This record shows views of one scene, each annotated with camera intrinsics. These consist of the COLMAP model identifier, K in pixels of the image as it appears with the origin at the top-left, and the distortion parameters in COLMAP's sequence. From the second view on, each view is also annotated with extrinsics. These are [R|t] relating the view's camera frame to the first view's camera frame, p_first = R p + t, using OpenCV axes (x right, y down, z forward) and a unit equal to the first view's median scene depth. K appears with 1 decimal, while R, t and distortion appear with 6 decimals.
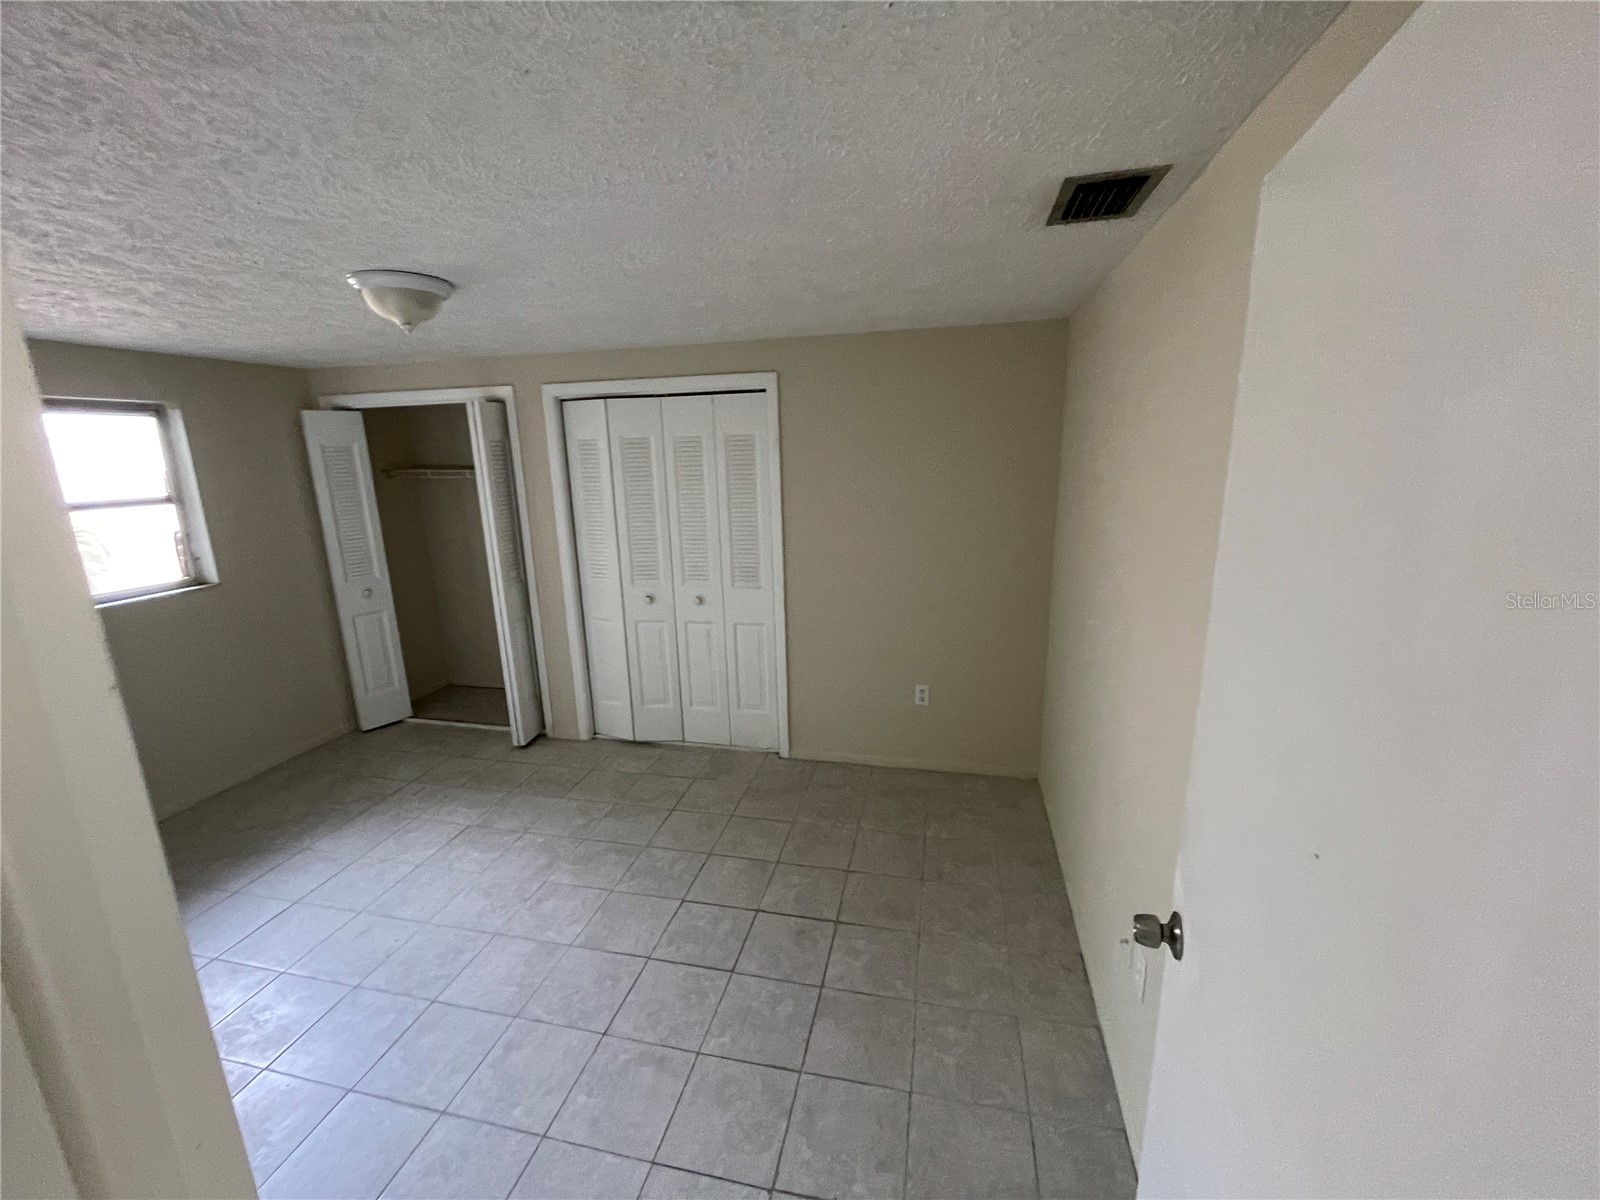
lens RADIAL K [[647.3, 0, 801.1], [0, 647.3, 597.3], [0, 0, 1]] dist [-0.002507, -0.000495]
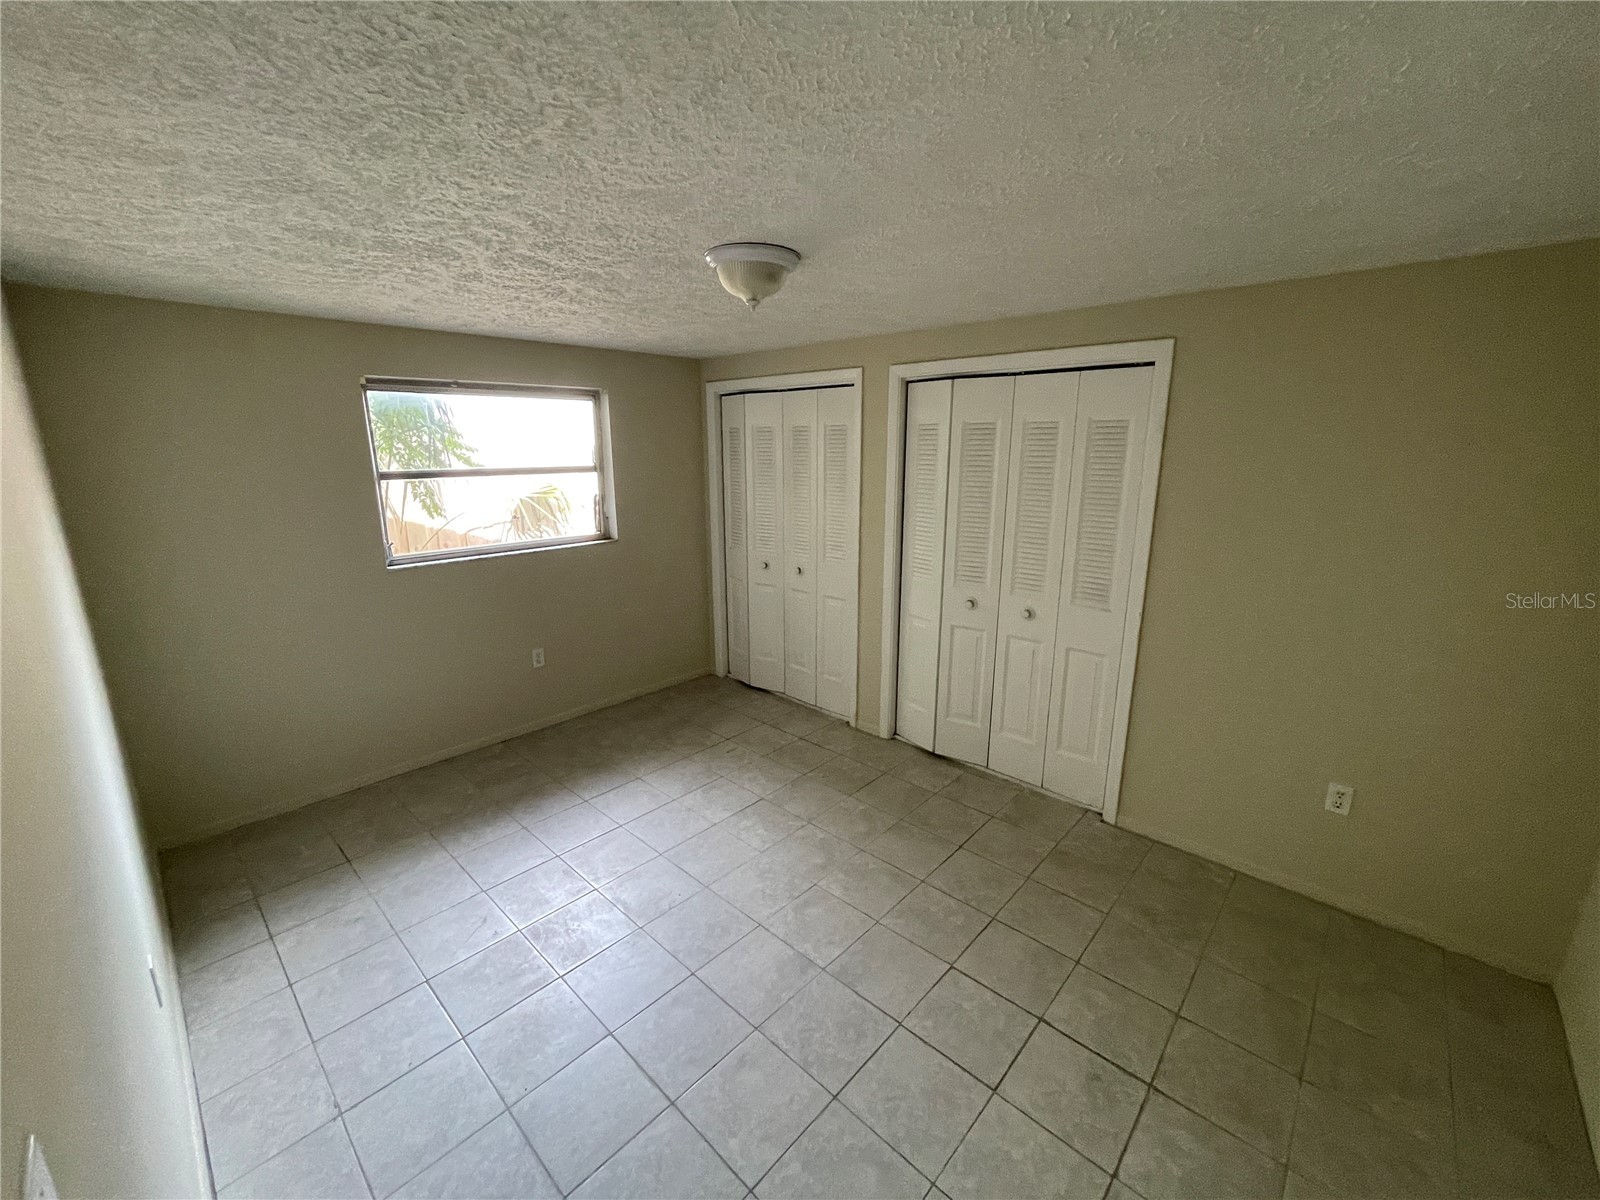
lens RADIAL K [[647.3, 0, 801.5], [0, 647.3, 593.7], [0, 0, 1]] dist [-0.002507, -0.000495]
pose [[0.864935, 0.138634, -0.482356, -0.009846], [-0.132637, 0.990063, 0.046718, -0.027736], [0.484040, 0.023570, 0.874728, 0.132206]]
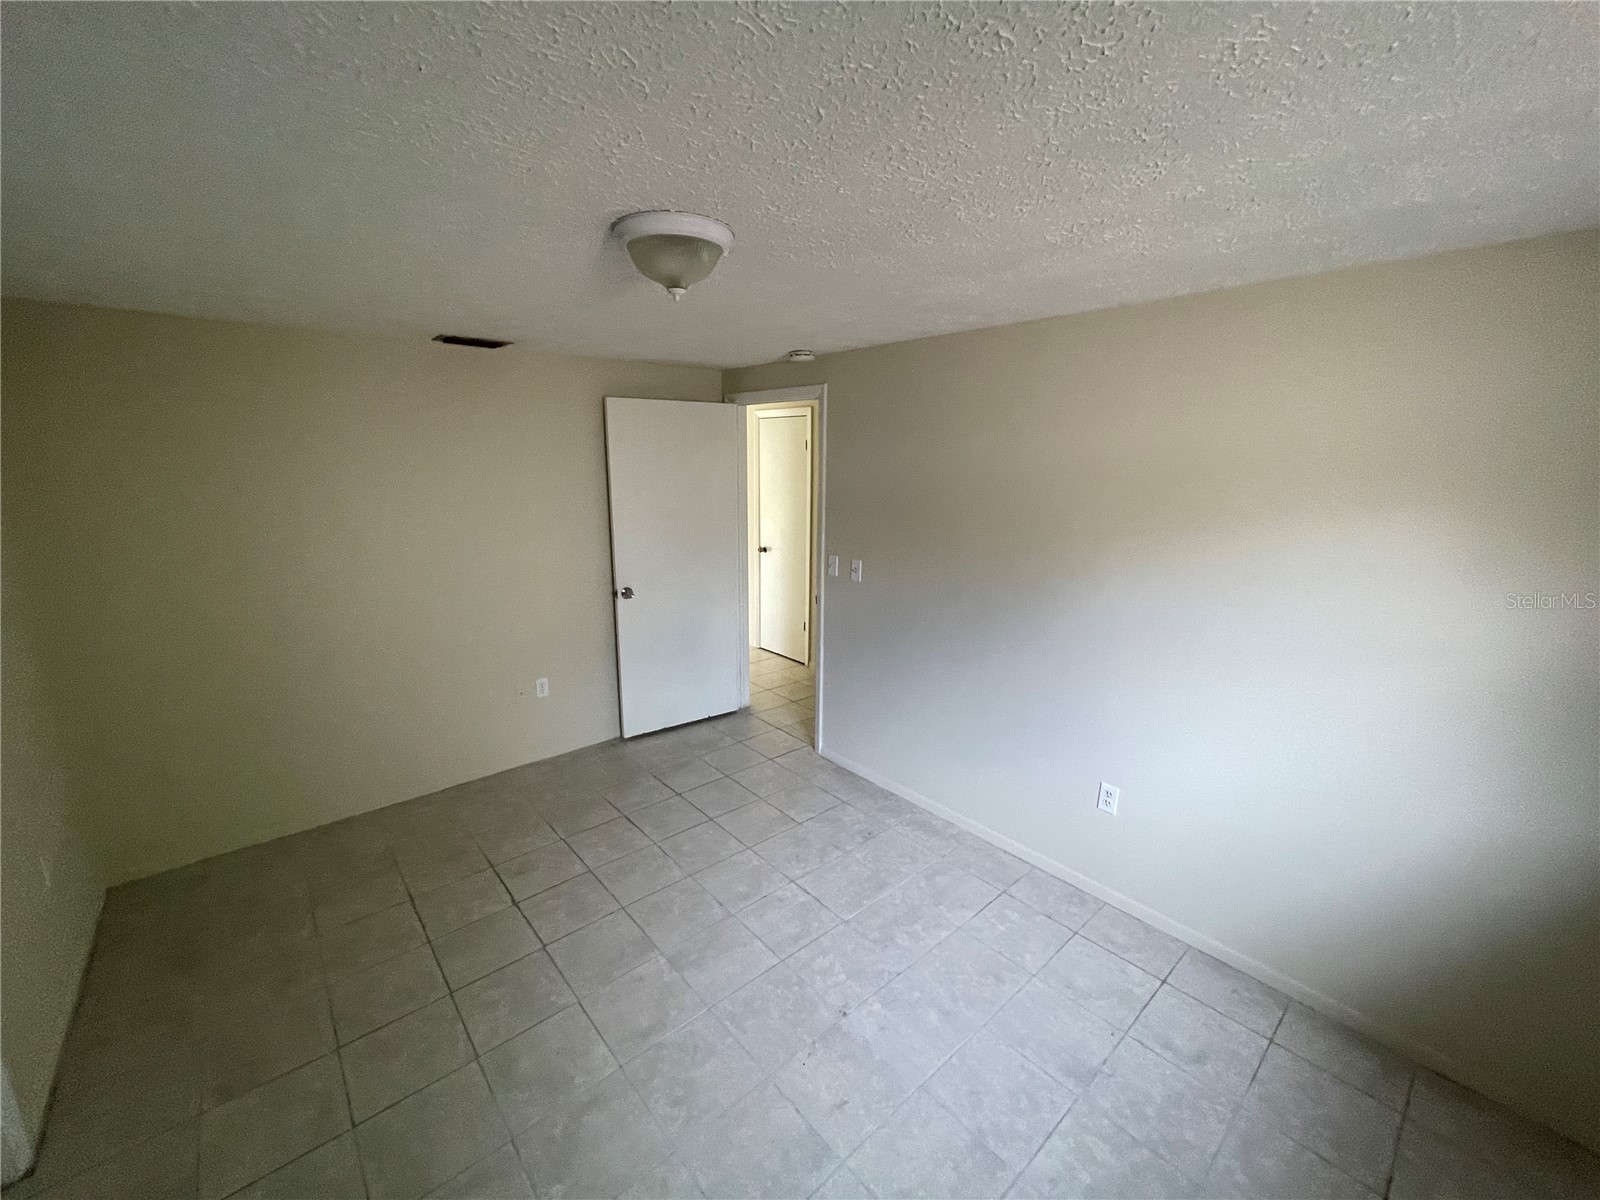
lens RADIAL K [[647.3, 0, 798.2], [0, 647.3, 599.0], [0, 0, 1]] dist [-0.002507, -0.000495]
pose [[-0.804843, -0.103540, 0.584387, -0.863265], [0.153740, 0.914680, 0.373798, -0.243743], [-0.573230, 0.390692, -0.720255, 1.137542]]
